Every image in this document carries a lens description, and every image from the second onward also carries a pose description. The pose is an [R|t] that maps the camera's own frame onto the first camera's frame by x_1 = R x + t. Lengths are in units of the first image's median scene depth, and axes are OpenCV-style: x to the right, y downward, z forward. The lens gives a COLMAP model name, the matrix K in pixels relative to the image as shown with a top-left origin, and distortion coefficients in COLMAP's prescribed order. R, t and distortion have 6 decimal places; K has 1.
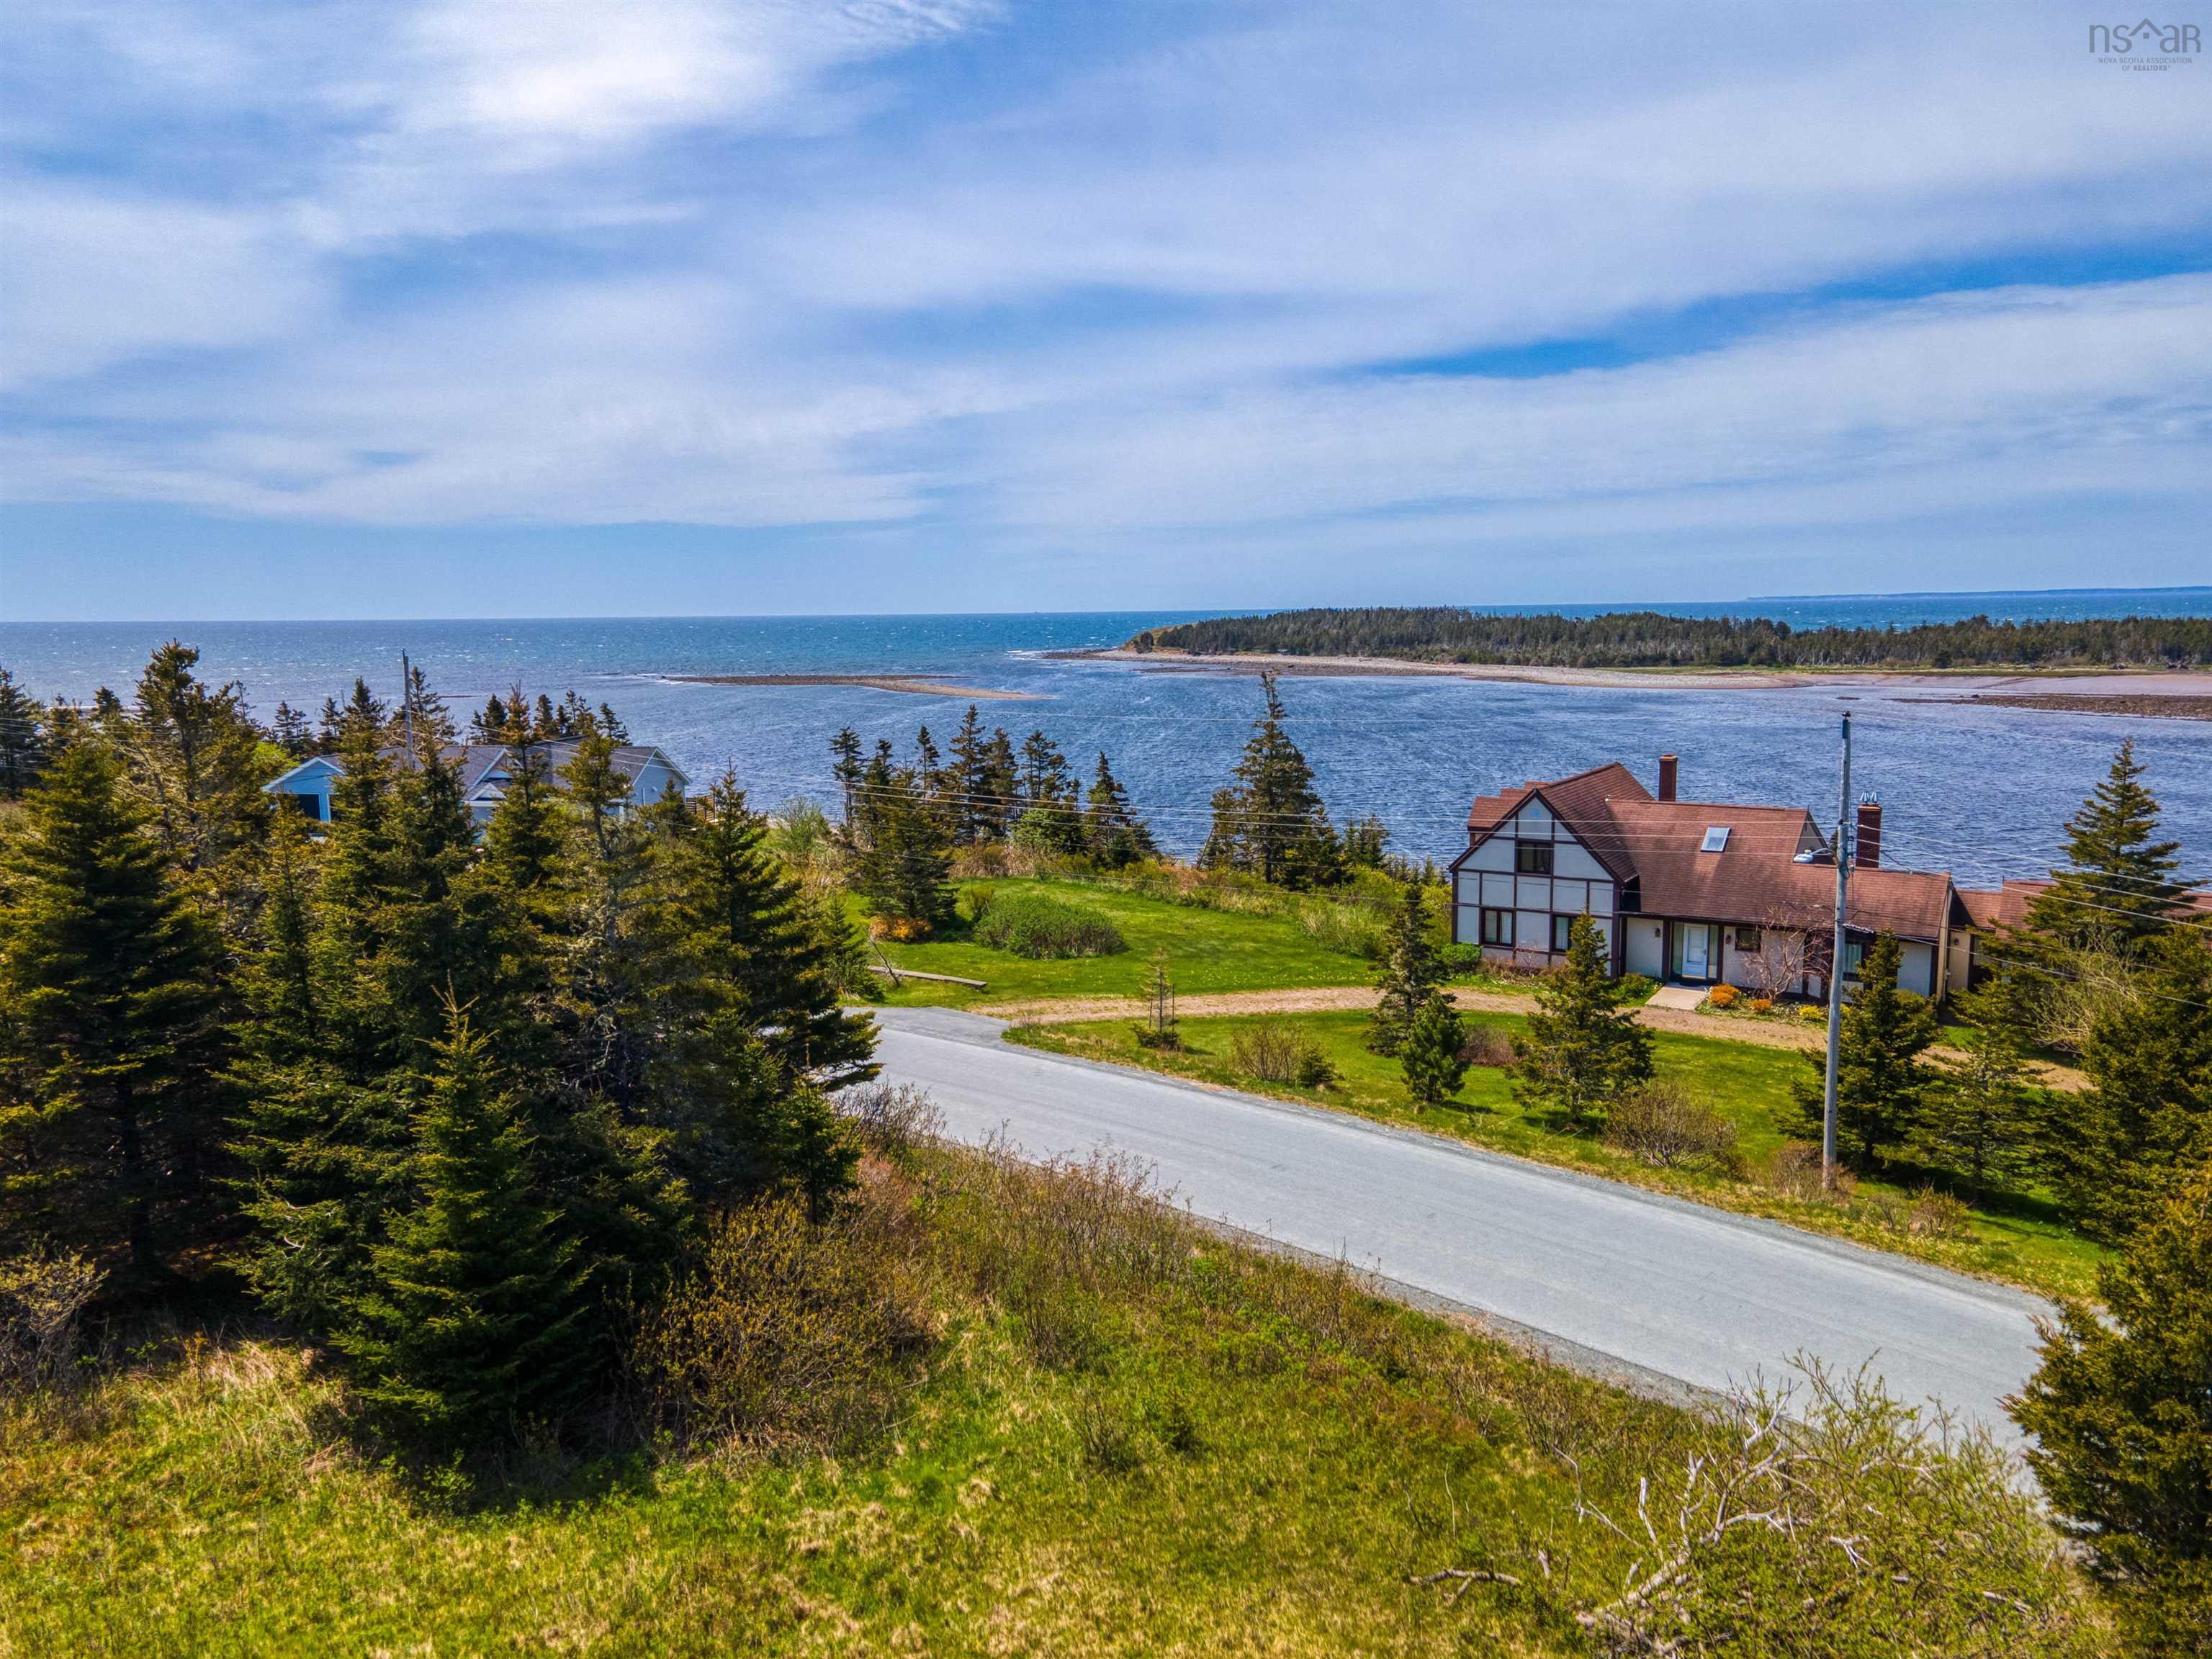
lens RADIAL K [[1569.4, 0, 1092.4], [0, 1569.4, 823.8], [0, 0, 1]] dist [0.039196, -0.001779]
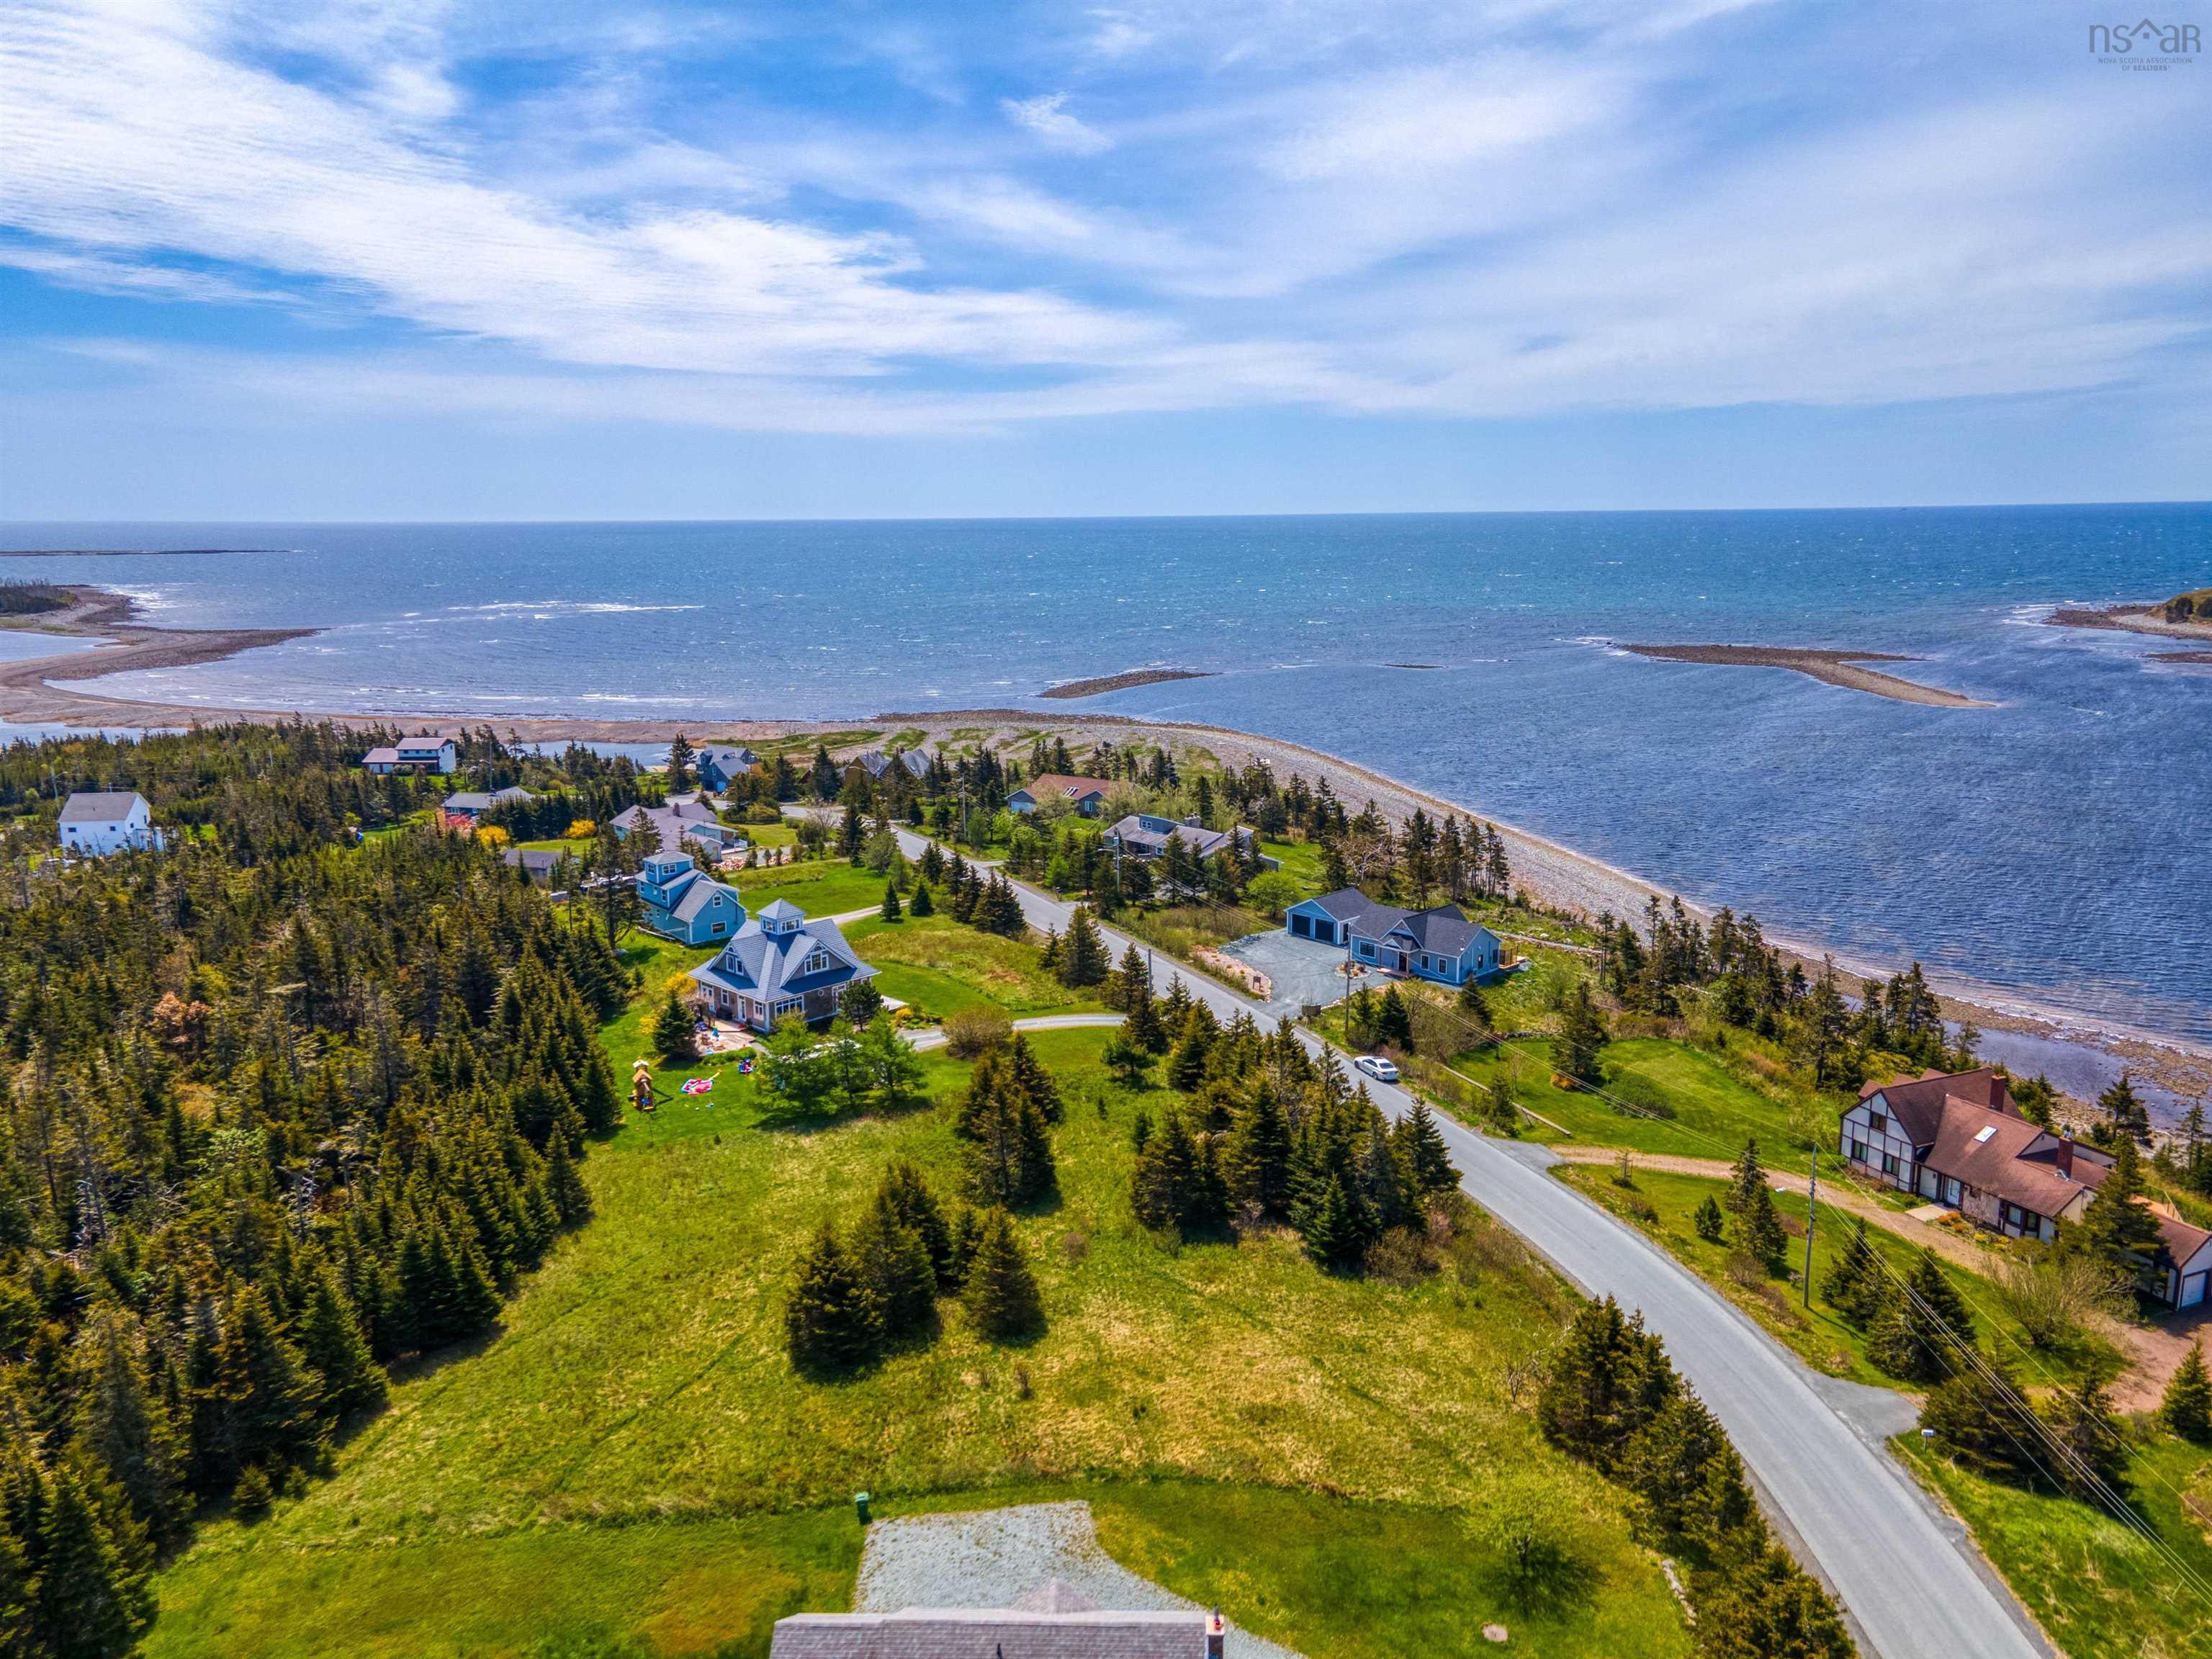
lens RADIAL K [[1569.4, 0, 1092.4], [0, 1569.4, 823.8], [0, 0, 1]] dist [0.039196, -0.001779]
pose [[0.826985, 0.100982, -0.553081, 0.206708], [-0.065706, 0.994356, 0.083305, -0.174728], [0.558371, -0.032551, 0.828952, -0.451525]]
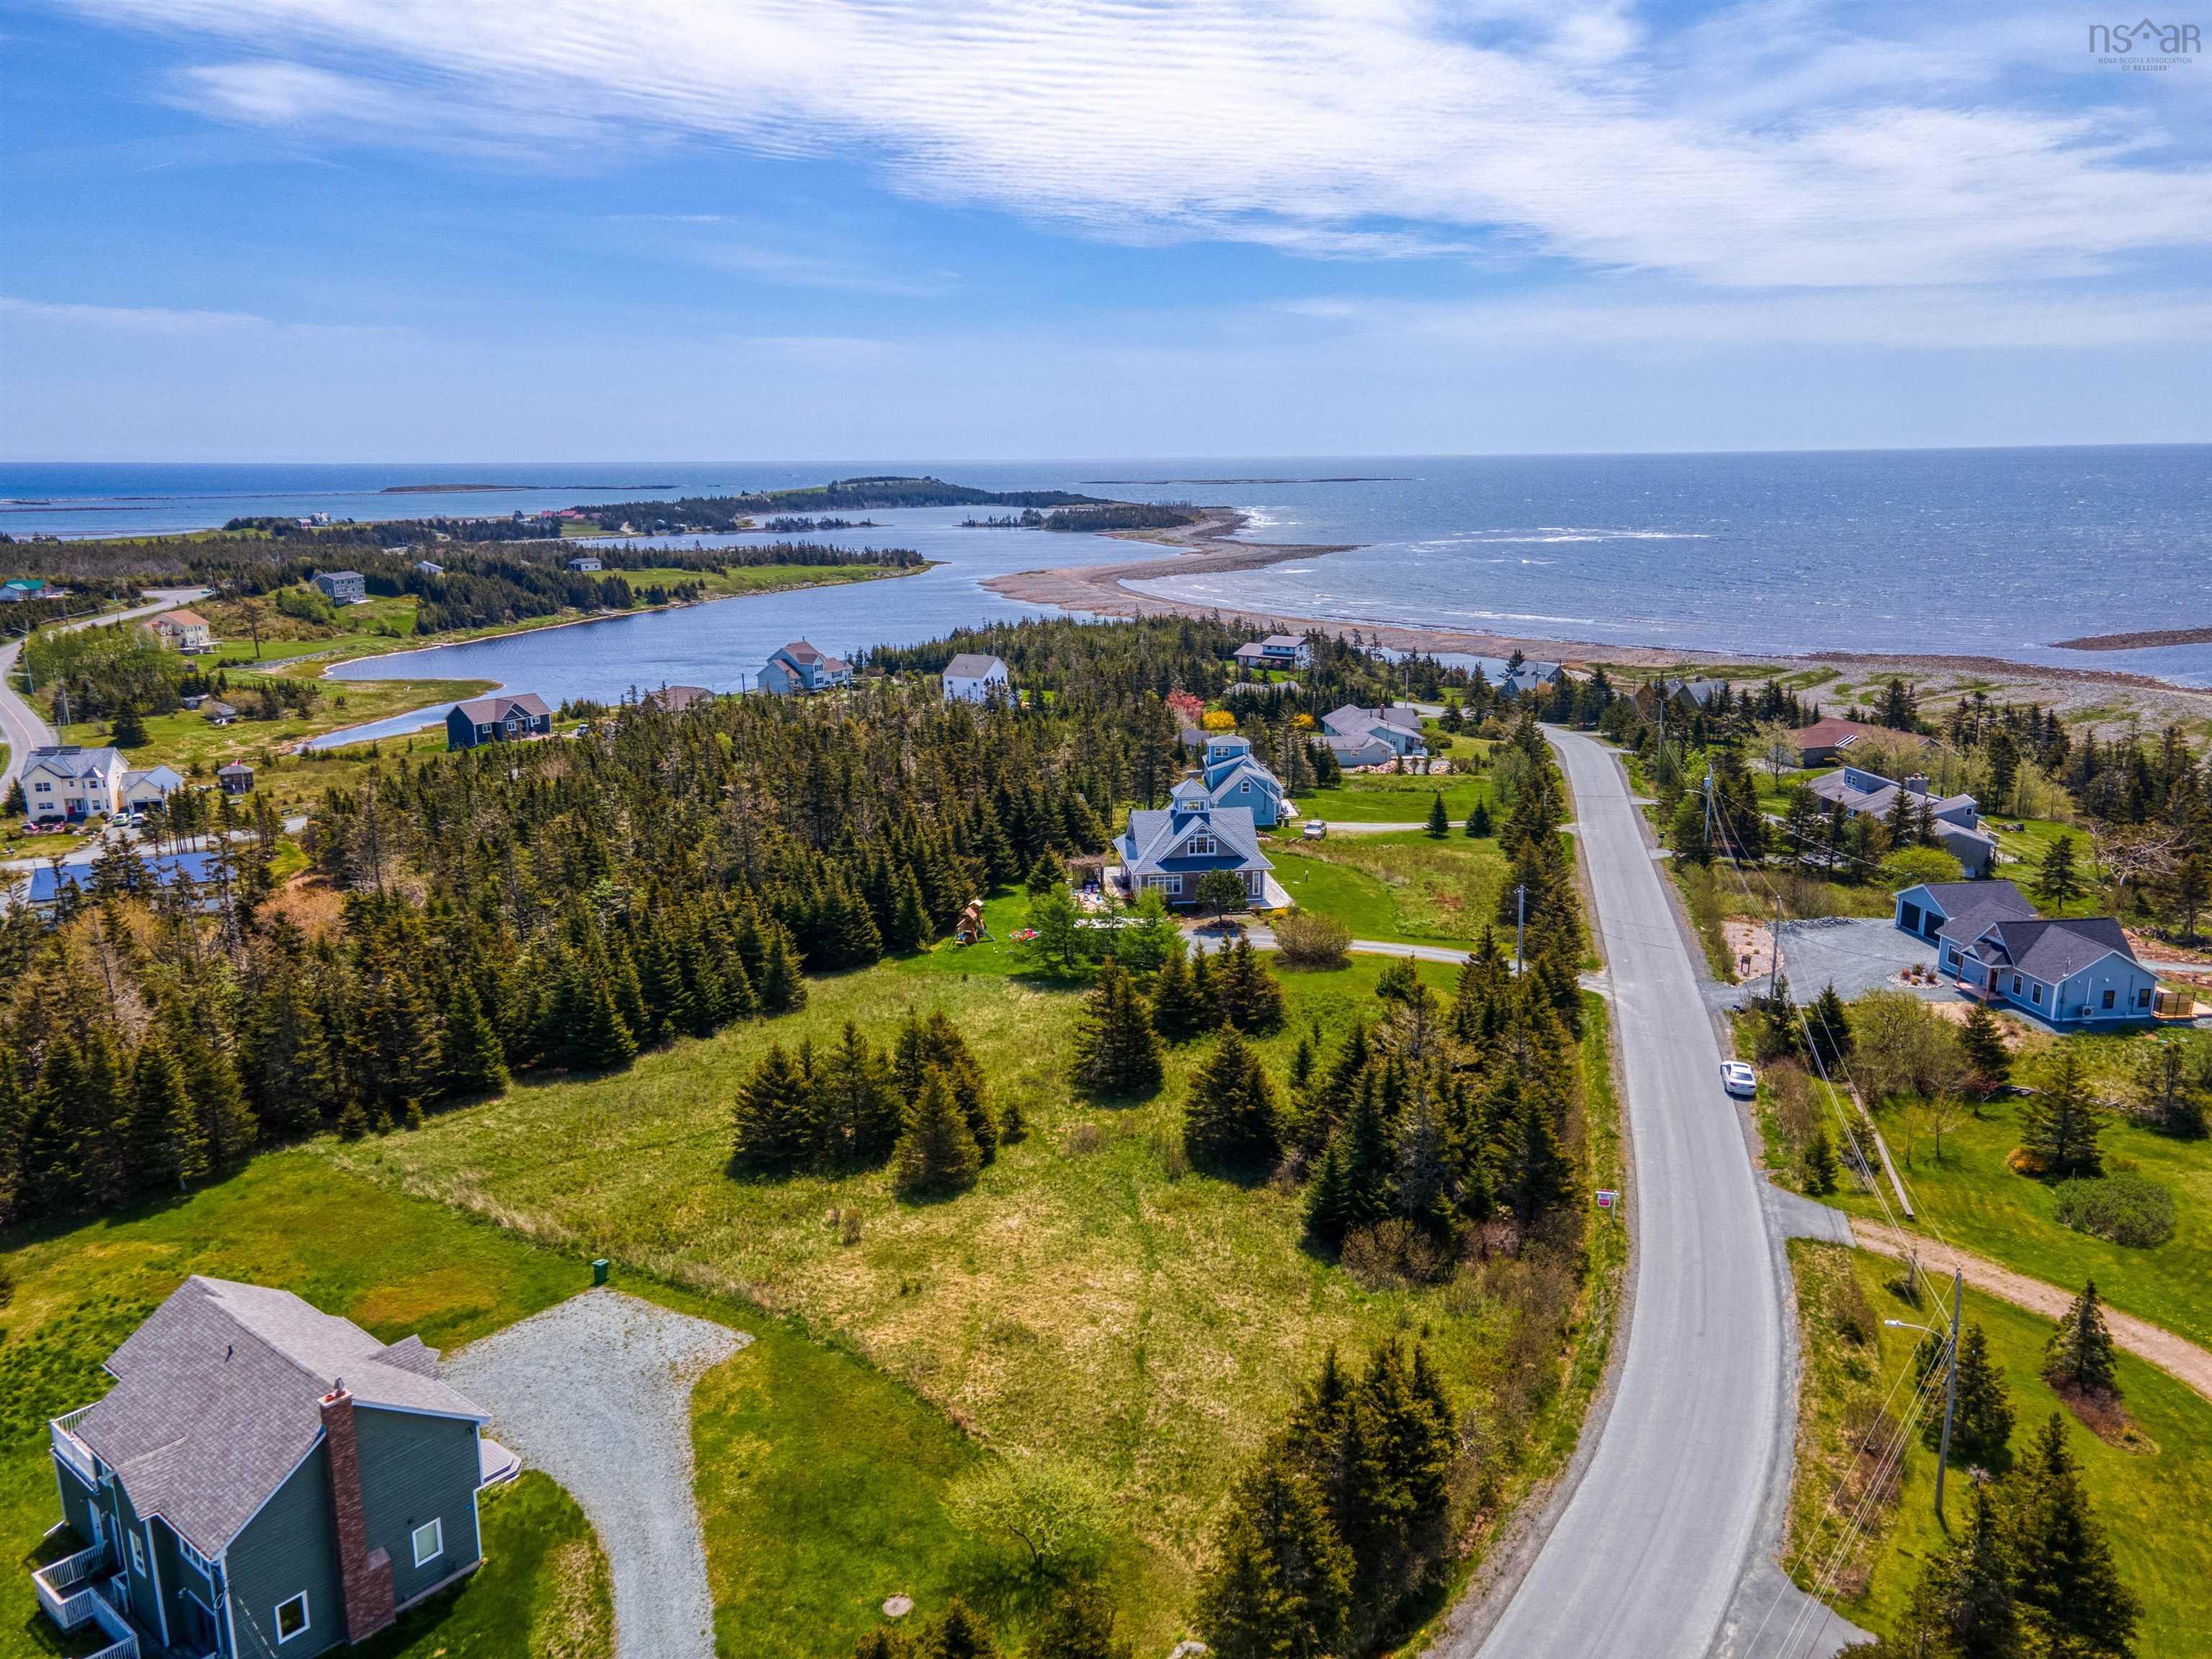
lens RADIAL K [[1590.5, 0, 1110.6], [0, 1590.5, 764.6], [0, 0, 1]] dist [0.035172, -0.008452]
pose [[0.311437, 0.176453, -0.933740, 0.413253], [-0.114038, 0.982448, 0.147622, -0.183334], [0.943399, 0.060507, 0.326093, -0.129569]]
